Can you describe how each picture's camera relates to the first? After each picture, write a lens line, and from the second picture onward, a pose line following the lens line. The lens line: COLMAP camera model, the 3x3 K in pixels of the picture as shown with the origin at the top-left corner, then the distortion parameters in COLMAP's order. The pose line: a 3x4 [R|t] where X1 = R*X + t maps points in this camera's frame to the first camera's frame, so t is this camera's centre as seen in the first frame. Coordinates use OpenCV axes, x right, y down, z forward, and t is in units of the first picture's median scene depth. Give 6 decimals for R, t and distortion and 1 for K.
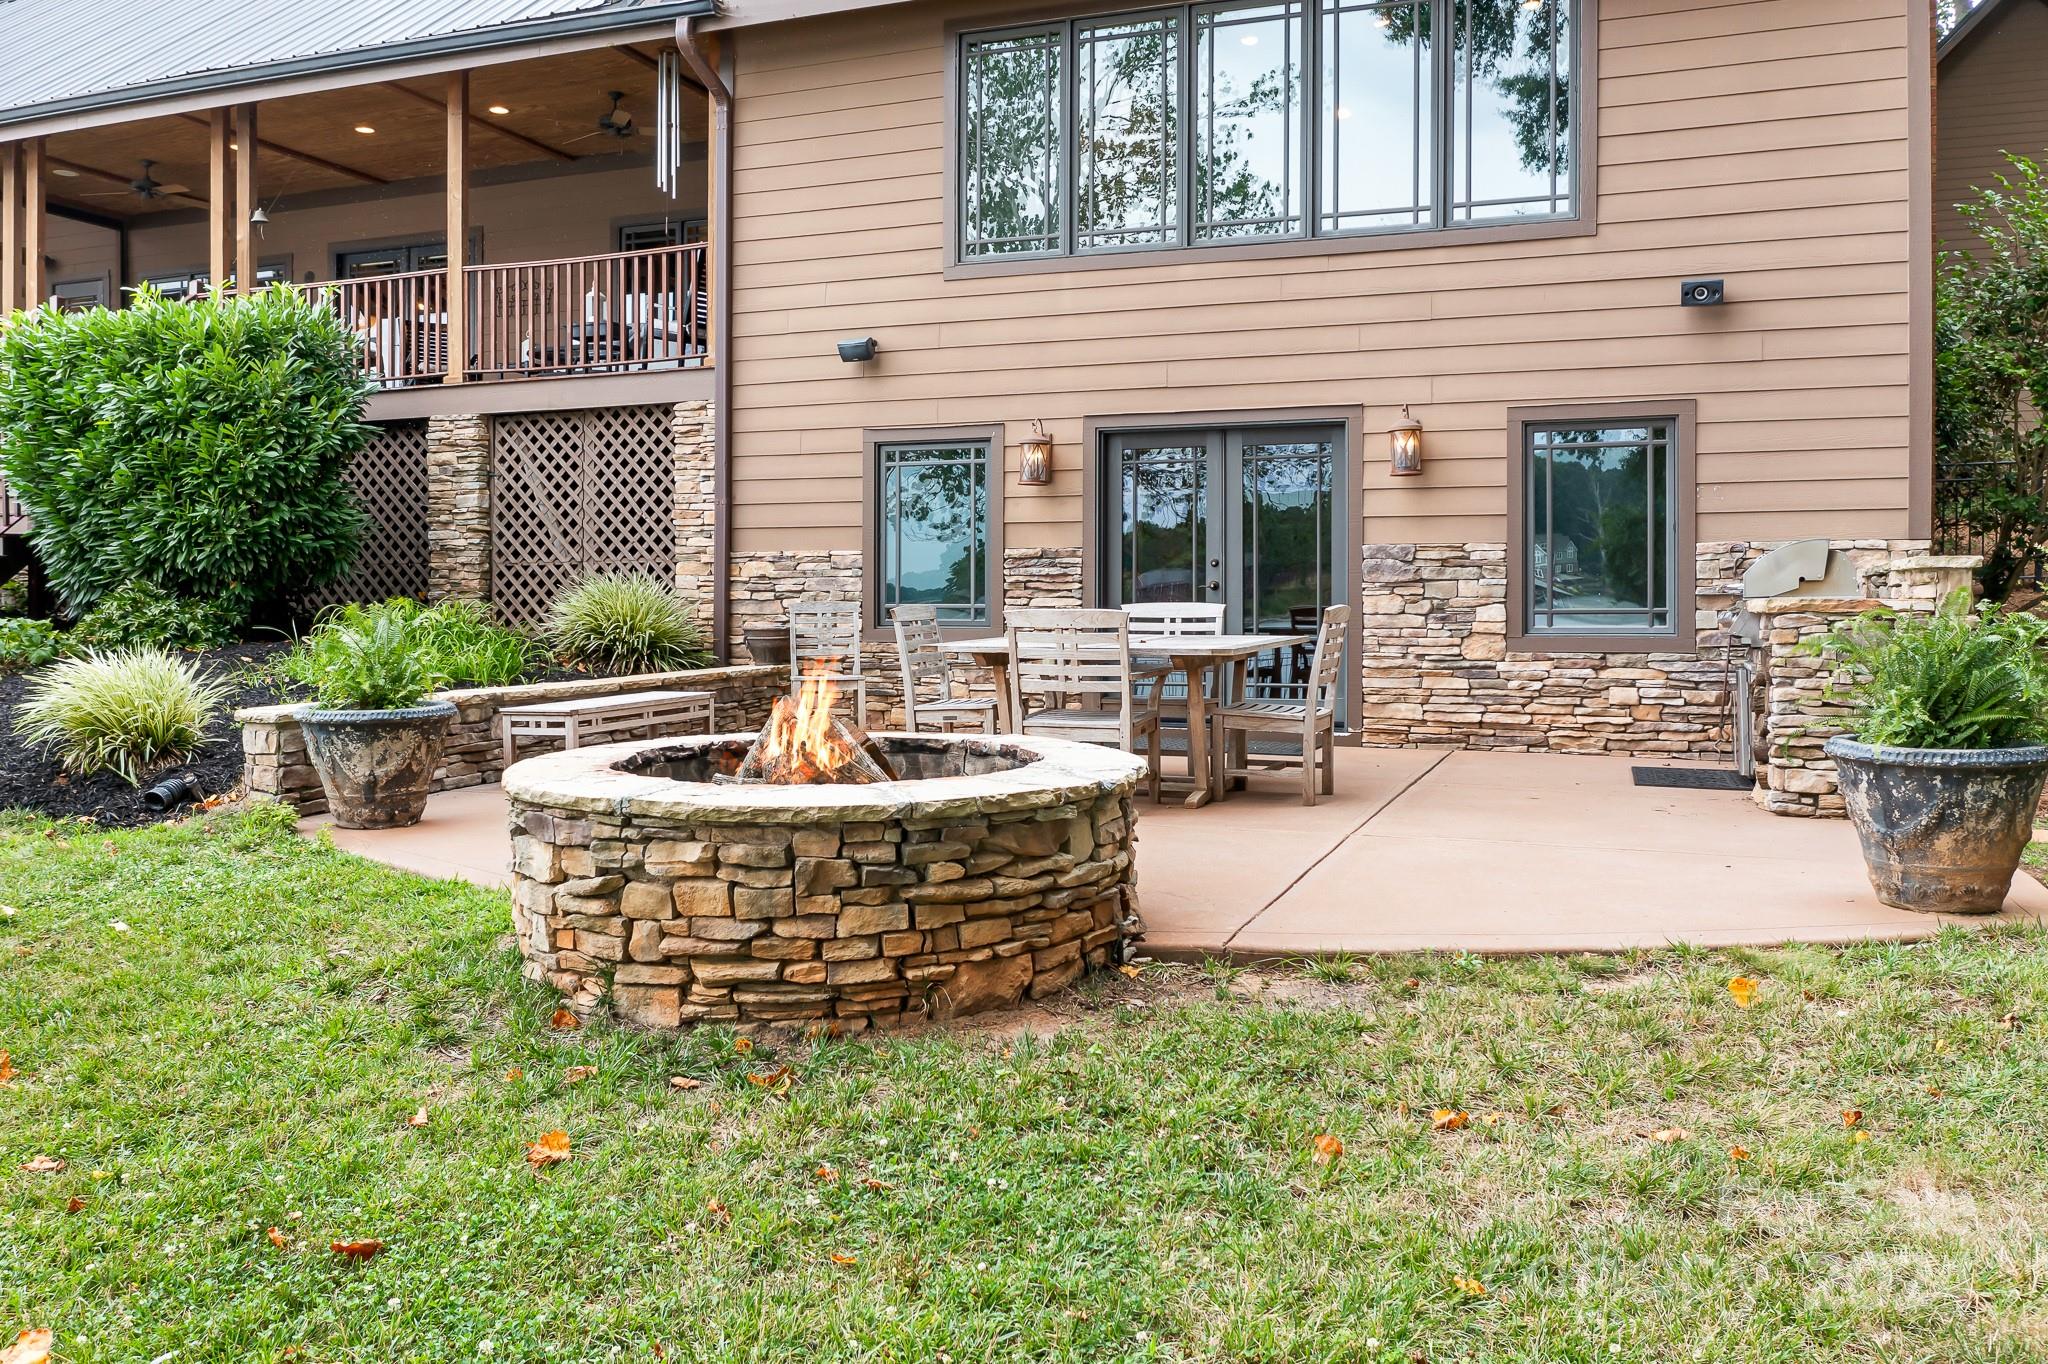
lens RADIAL K [[1672.4, 0, 1025.2], [0, 1672.4, 633.3], [0, 0, 1]] dist [-0.032714, 0.001787]
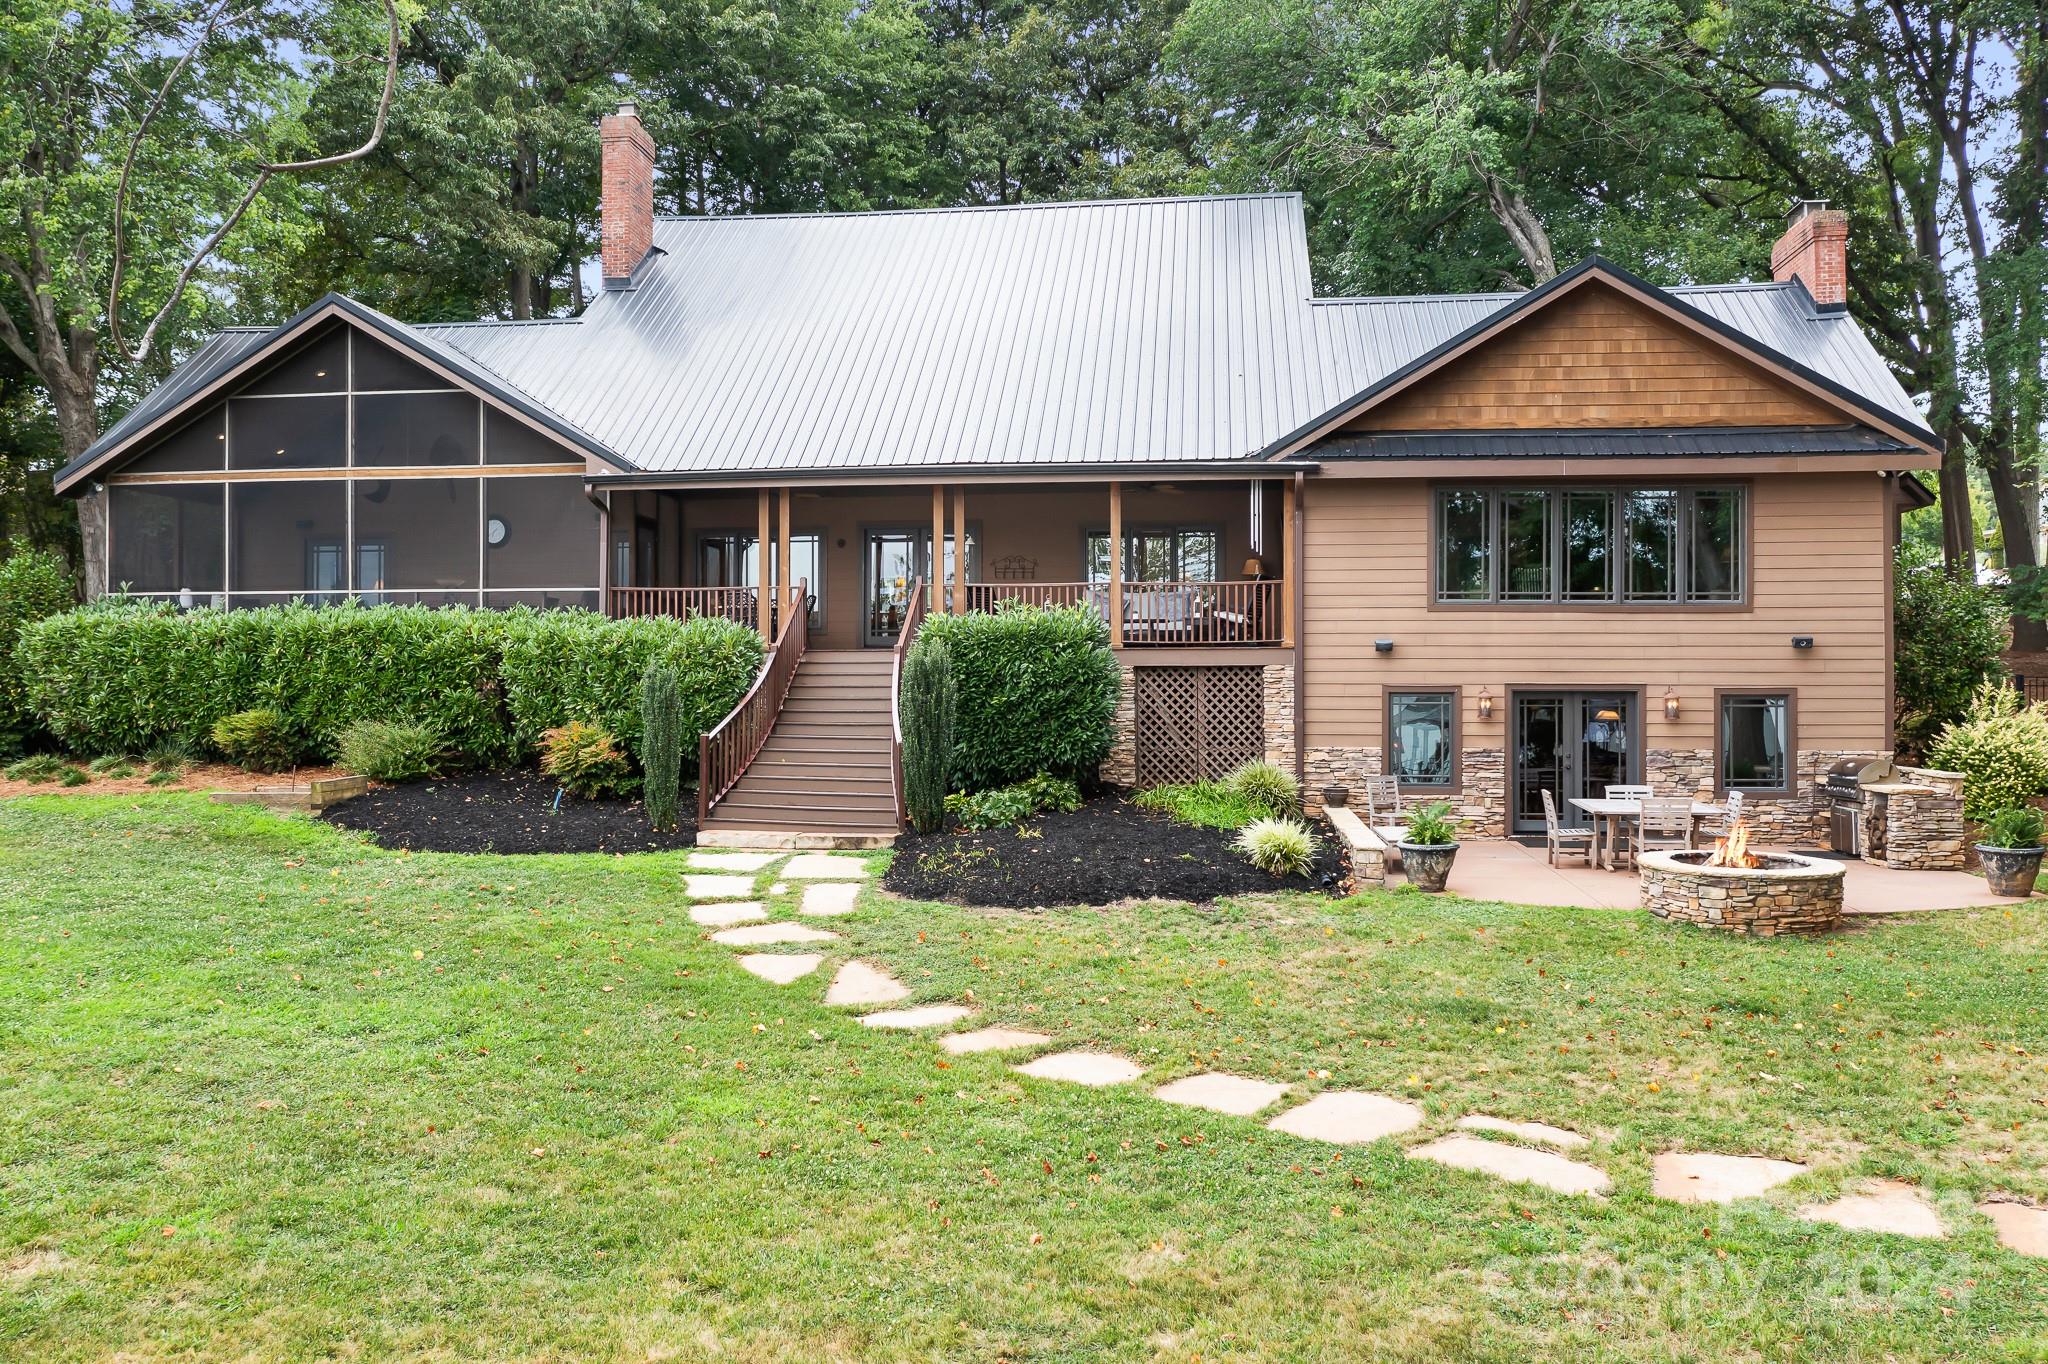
lens RADIAL K [[1672.4, 0, 1025.2], [0, 1672.4, 633.3], [0, 0, 1]] dist [-0.032714, 0.001787]
pose [[0.968906, 0.007478, 0.247317, -0.983819], [0.002811, 0.999146, -0.041226, -0.103524], [-0.247414, 0.040639, 0.968057, -0.784734]]
